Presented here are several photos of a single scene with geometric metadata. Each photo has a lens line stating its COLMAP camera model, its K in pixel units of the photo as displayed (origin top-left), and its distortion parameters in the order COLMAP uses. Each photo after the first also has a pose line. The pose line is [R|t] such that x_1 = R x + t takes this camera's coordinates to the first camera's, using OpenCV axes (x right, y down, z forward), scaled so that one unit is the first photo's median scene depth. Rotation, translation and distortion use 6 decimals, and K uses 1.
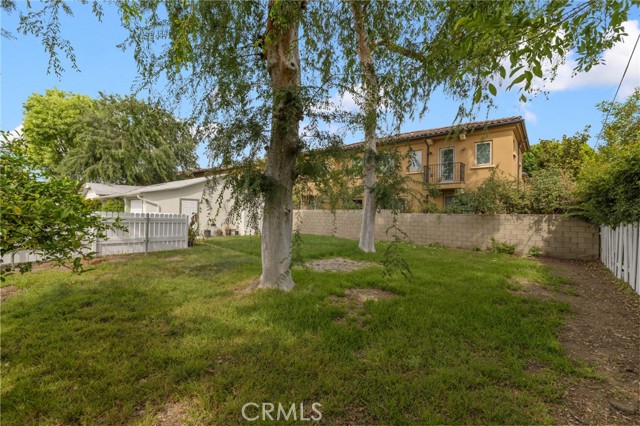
lens RADIAL K [[272.7, 0, 318.9], [0, 272.7, 212.6], [0, 0, 1]] dist [0.003137, 0.000118]
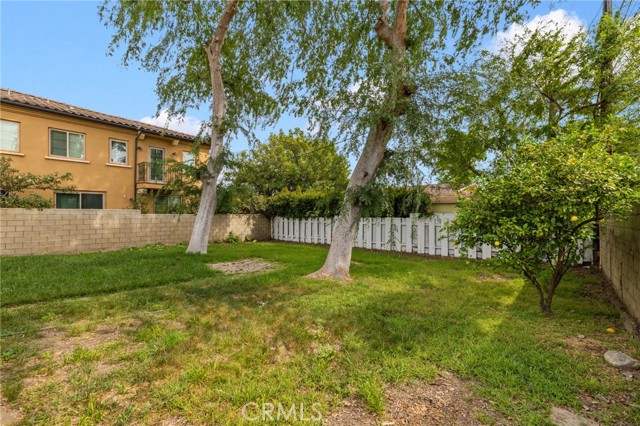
lens RADIAL K [[272.7, 0, 320.0], [0, 272.7, 213.0], [0, 0, 1]] dist [0.003137, 0.000118]
pose [[0.044623, -0.004922, 0.998992, -0.721411], [-0.003618, 0.999981, 0.005088, -0.008377], [-0.998997, -0.003842, 0.044604, 0.517218]]
